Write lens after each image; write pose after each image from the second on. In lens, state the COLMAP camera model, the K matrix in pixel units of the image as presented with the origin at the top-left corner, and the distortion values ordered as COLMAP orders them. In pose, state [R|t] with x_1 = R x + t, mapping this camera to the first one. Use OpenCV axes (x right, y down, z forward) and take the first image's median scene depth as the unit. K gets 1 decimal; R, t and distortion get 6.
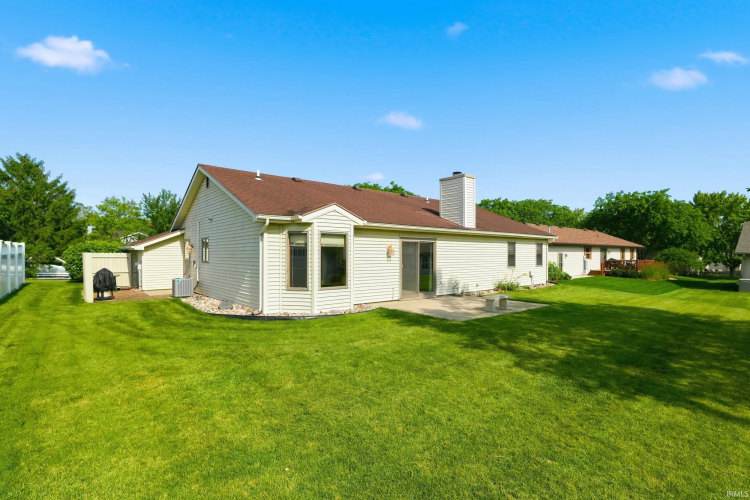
lens RADIAL K [[354.0, 0, 375.4], [0, 354.0, 260.0], [0, 0, 1]] dist [-0.004279, -0.000249]
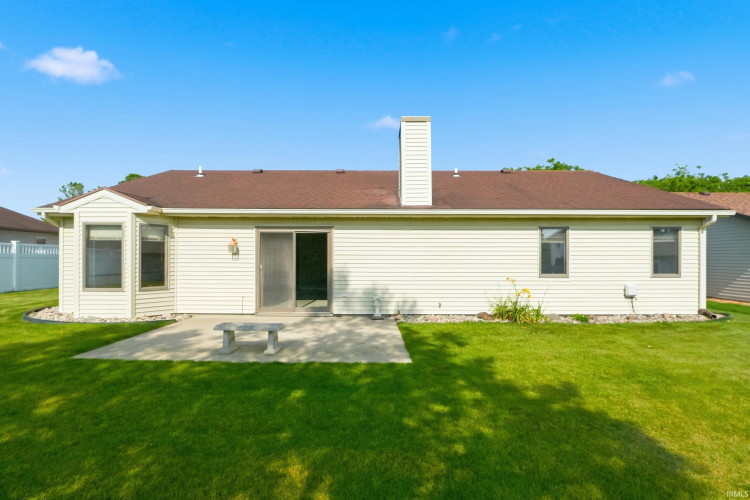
lens RADIAL K [[354.0, 0, 375.4], [0, 354.0, 260.0], [0, 0, 1]] dist [-0.004279, -0.000249]
pose [[0.766617, 0.003622, -0.642094, 0.653460], [-0.011803, 0.999895, -0.008451, 0.006025], [0.641996, 0.014057, 0.766579, 0.556599]]
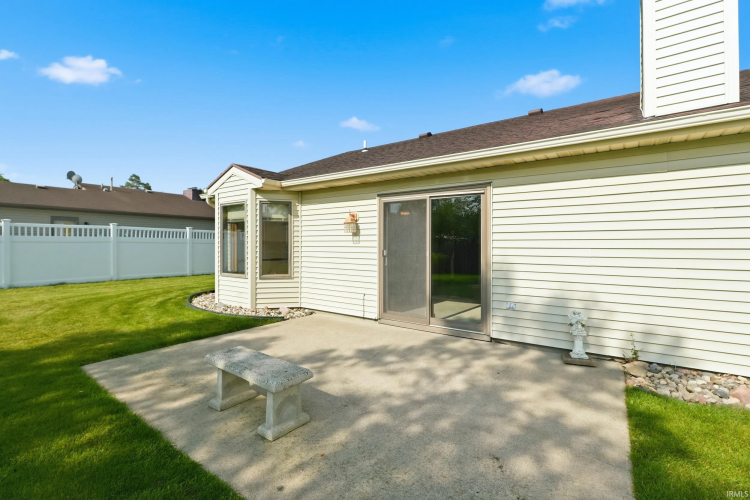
lens RADIAL K [[344.8, 0, 375.0], [0, 344.8, 250.0], [0, 0, 1]] dist [-0.014112, -0.000139]
pose [[0.248267, 0.011080, -0.968628, 0.492814], [-0.016643, 0.999836, 0.007171, 0.009663], [0.968549, 0.014341, 0.248410, 0.801595]]
